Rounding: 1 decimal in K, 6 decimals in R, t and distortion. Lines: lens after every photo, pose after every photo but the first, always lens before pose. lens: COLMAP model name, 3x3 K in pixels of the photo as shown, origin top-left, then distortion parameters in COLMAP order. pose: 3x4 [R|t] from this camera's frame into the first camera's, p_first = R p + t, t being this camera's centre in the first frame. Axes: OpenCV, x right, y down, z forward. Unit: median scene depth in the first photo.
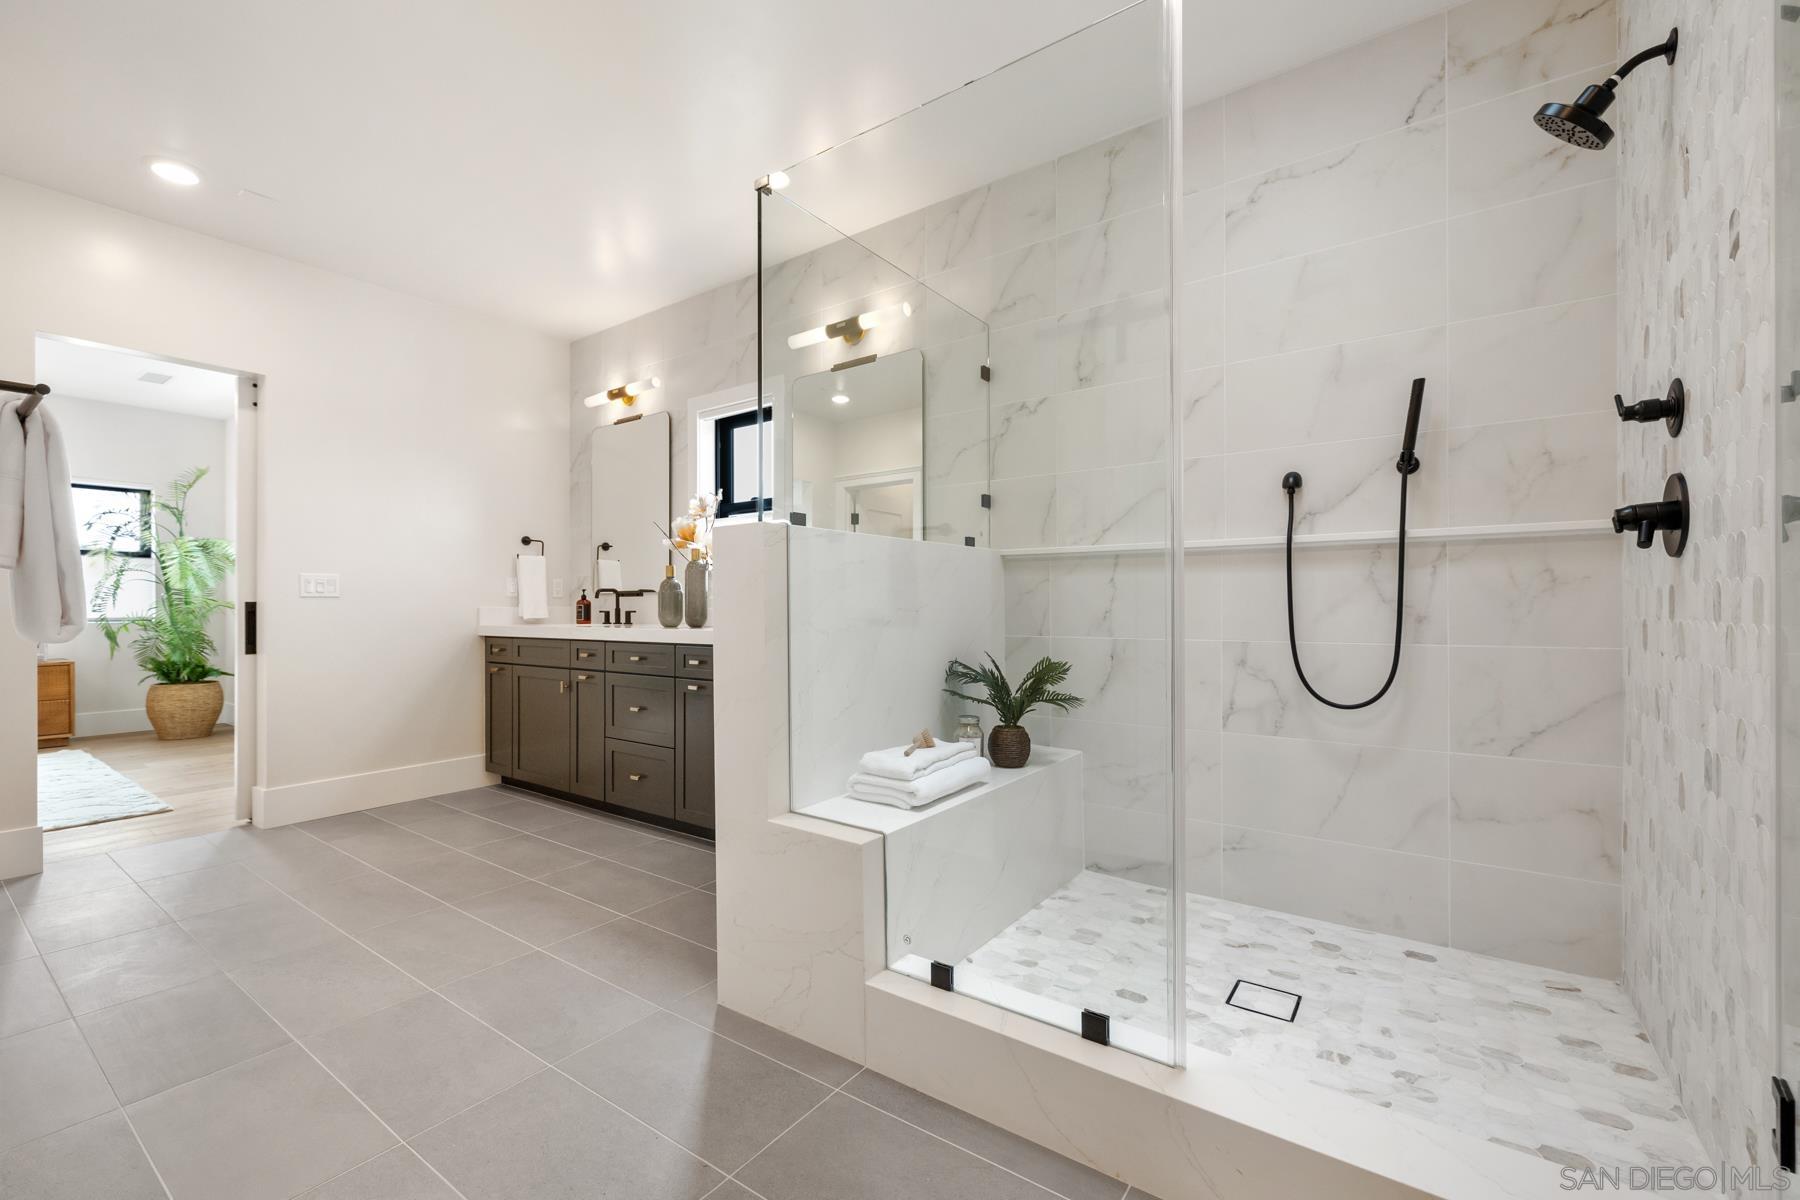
lens RADIAL K [[762.8, 0, 896.5], [0, 762.8, 607.6], [0, 0, 1]] dist [-0.001350, 0.000444]
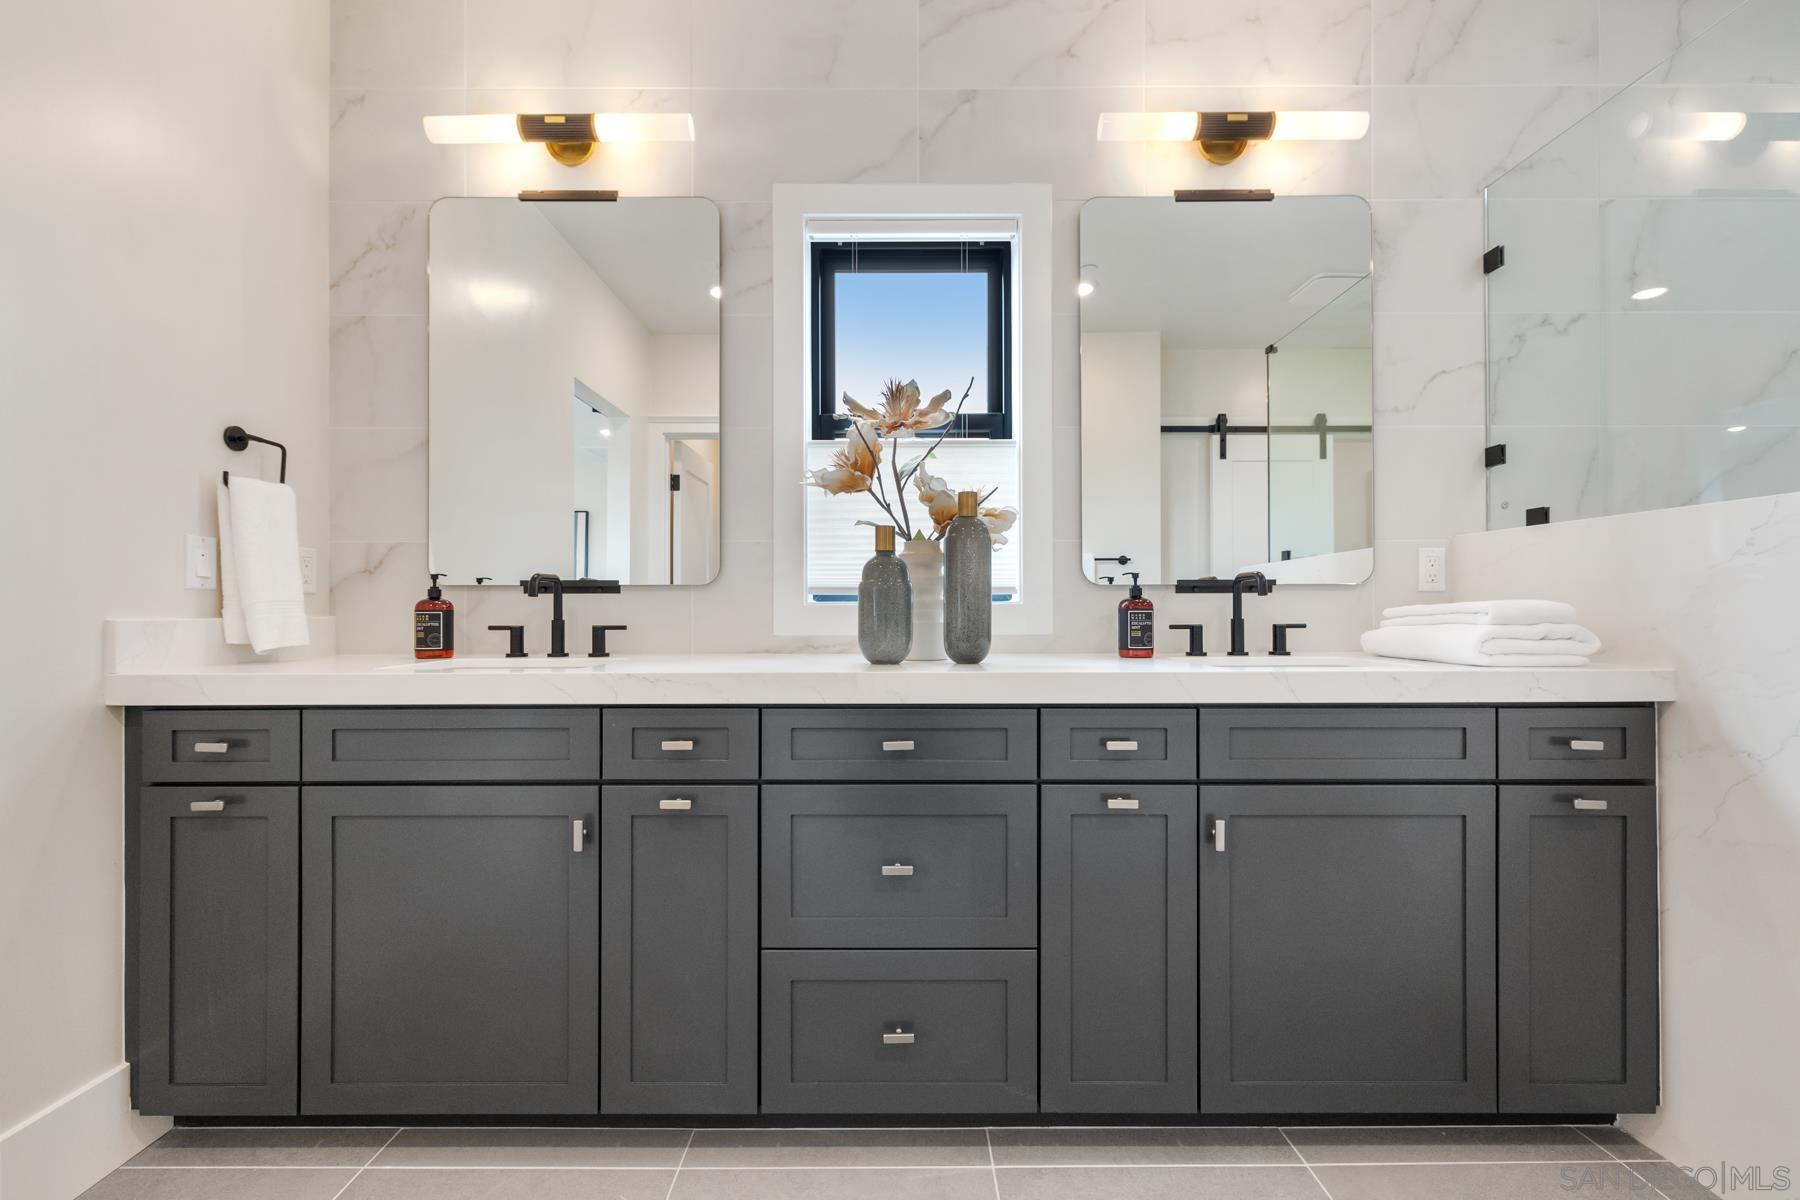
lens RADIAL K [[762.8, 0, 894.7], [0, 762.8, 607.9], [0, 0, 1]] dist [-0.001350, 0.000444]
pose [[0.806351, 0.002946, 0.591430, -0.937705], [-0.000798, 0.999992, -0.003894, -0.008673], [-0.591437, 0.002668, 0.806347, 1.071782]]
